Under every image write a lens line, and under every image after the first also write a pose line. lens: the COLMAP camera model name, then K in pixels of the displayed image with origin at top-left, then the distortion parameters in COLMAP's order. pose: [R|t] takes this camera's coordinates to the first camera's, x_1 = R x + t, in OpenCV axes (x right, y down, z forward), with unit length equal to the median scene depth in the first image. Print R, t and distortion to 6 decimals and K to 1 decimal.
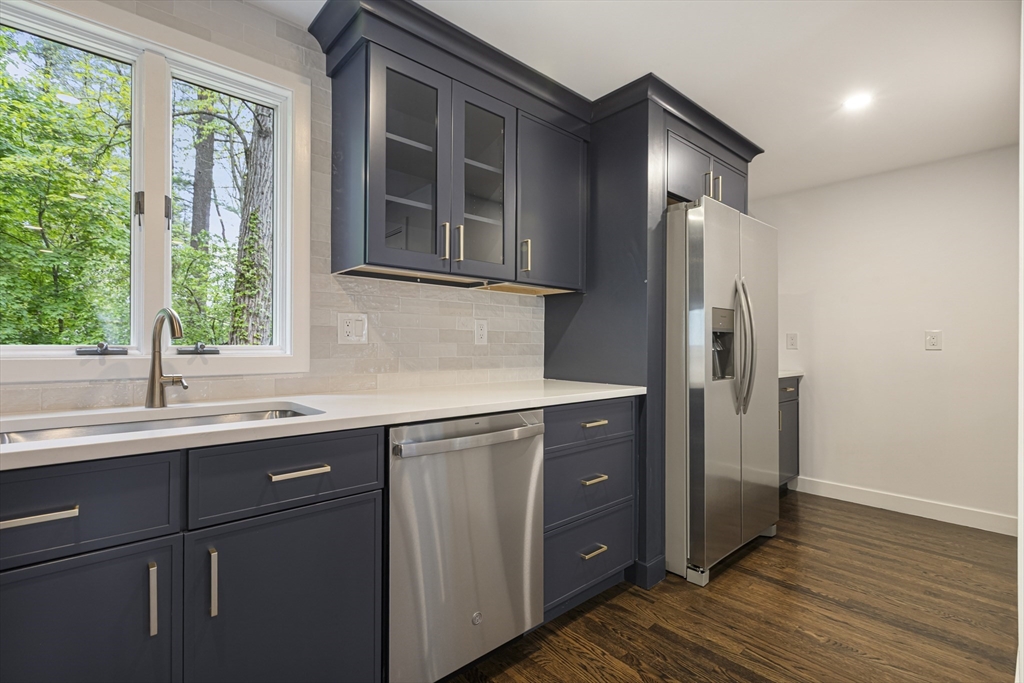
lens RADIAL K [[473.2, 0, 510.0], [0, 473.2, 341.6], [0, 0, 1]] dist [0.002121, 0.000194]
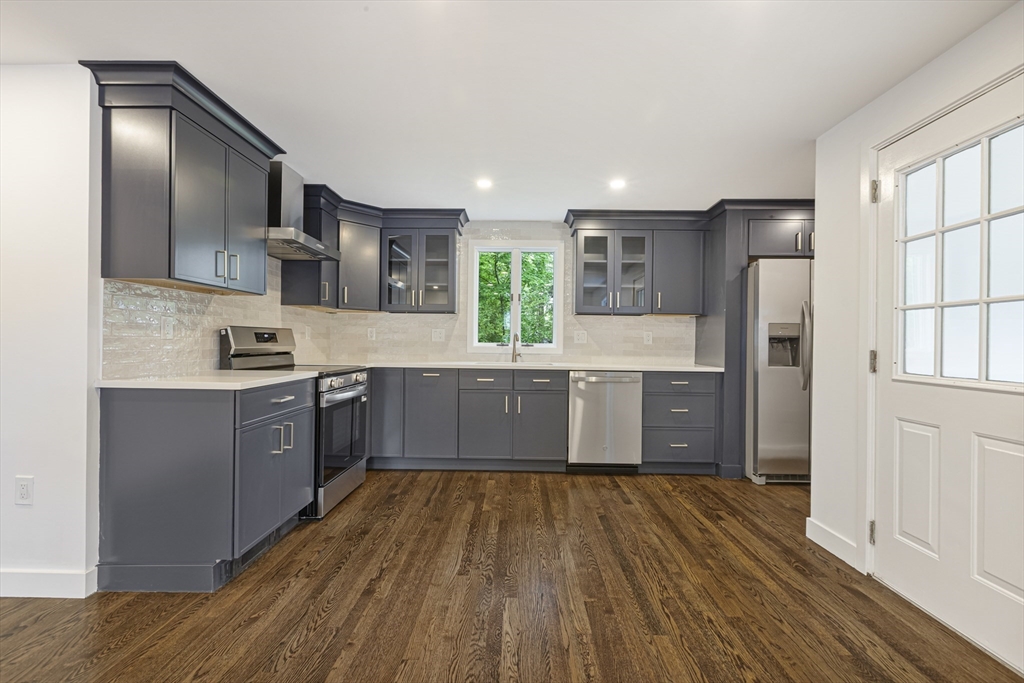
lens RADIAL K [[456.2, 0, 510.7], [0, 456.2, 340.3], [0, 0, 1]] dist [0.000889, -0.000086]
pose [[0.732410, 0.002915, -0.680858, 1.028190], [-0.004462, 0.999990, -0.000518, -0.007491], [0.680849, 0.003417, 0.732415, -0.984627]]
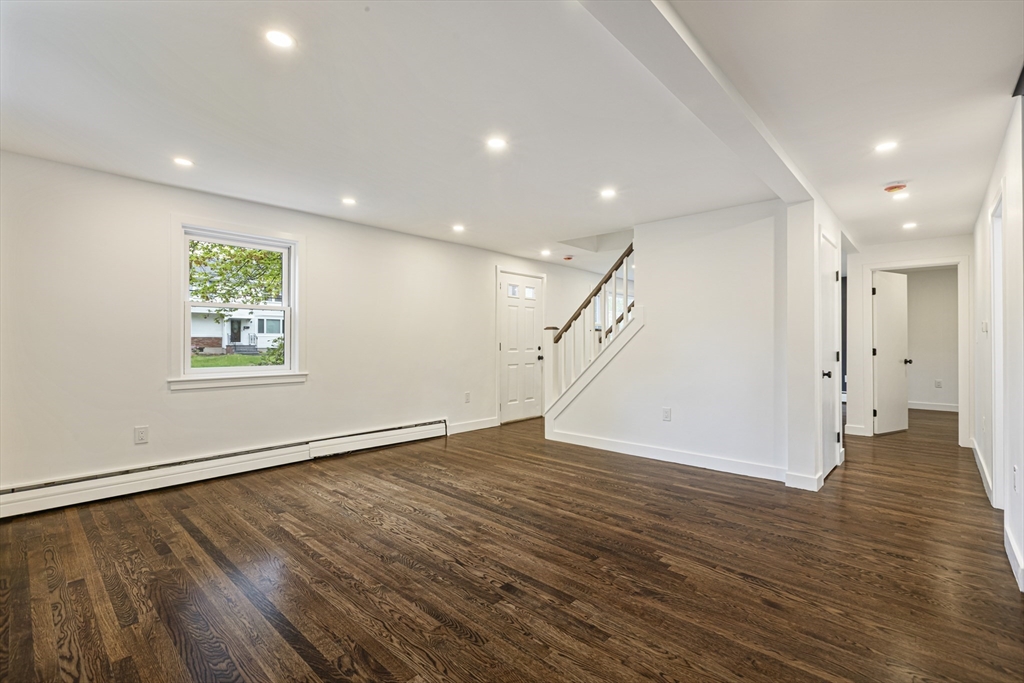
lens RADIAL K [[456.2, 0, 510.7], [0, 456.2, 340.3], [0, 0, 1]] dist [0.000889, -0.000086]
pose [[-0.995157, -0.005988, -0.098116, 0.952184], [-0.004753, 0.999907, -0.012822, -0.003632], [0.098184, -0.012293, -0.995092, 0.136514]]
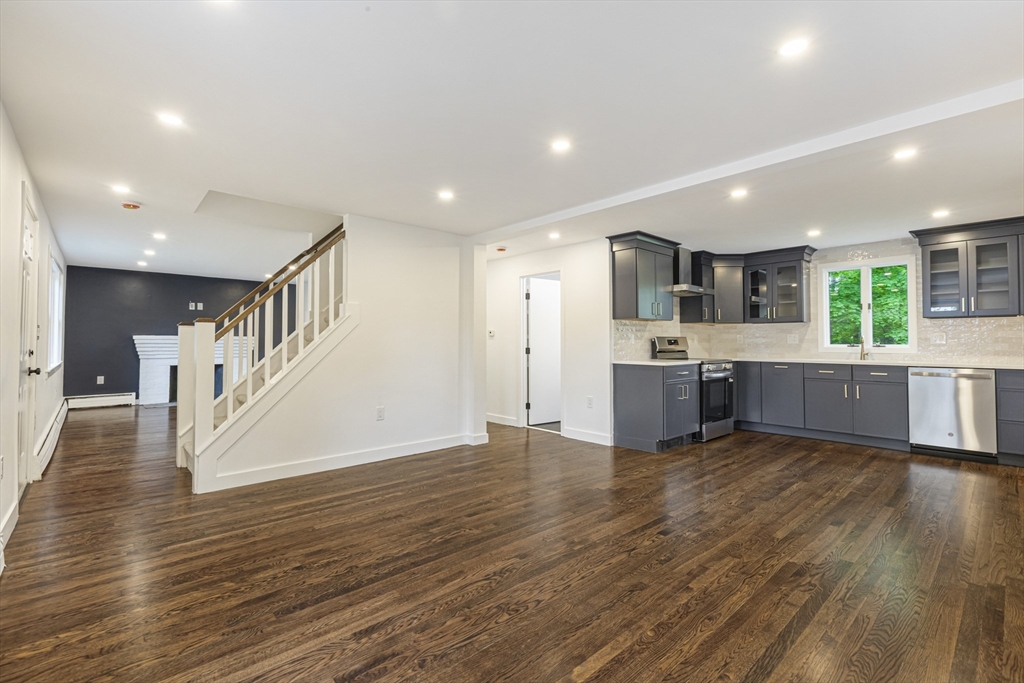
lens RADIAL K [[457.8, 0, 509.9], [0, 457.8, 330.3], [0, 0, 1]] dist [0.000147, -0.000642]
pose [[0.007247, -0.029666, -0.999534, 2.320652], [0.006623, 0.999539, -0.029618, -0.011998], [0.999952, -0.006405, 0.007441, -1.495024]]
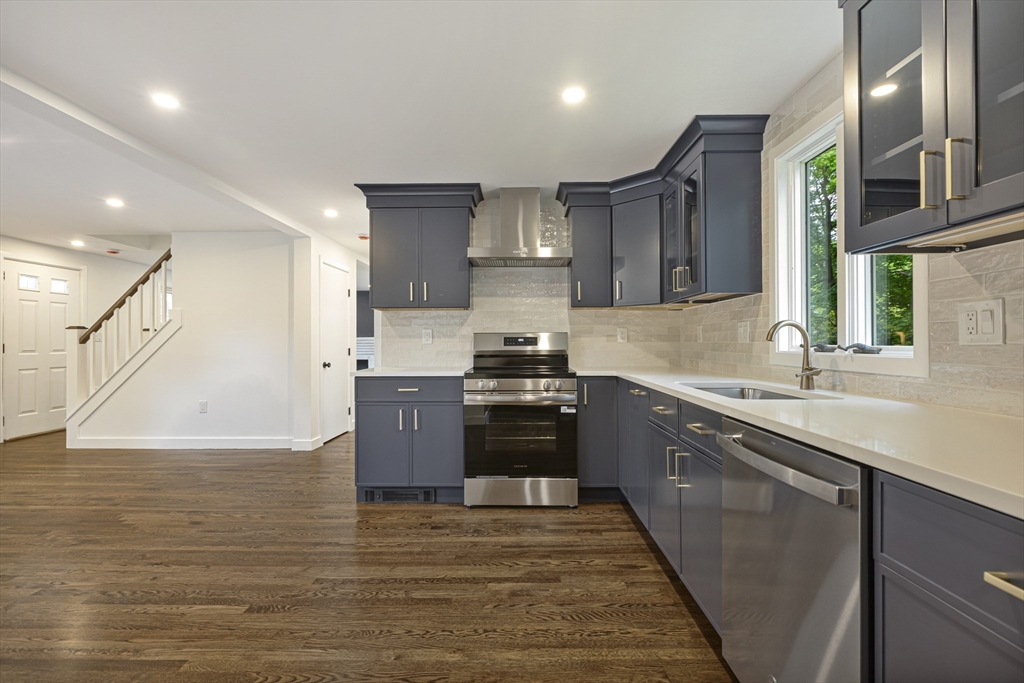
lens RADIAL K [[460.3, 0, 512.0], [0, 460.3, 341.5], [0, 0, 1]] dist [-0.001614, -0.000037]
pose [[-0.678197, -0.001378, -0.734879, 0.655556], [0.006649, 0.999946, -0.008010, 0.000574], [0.734850, -0.010318, -0.678151, 0.981207]]
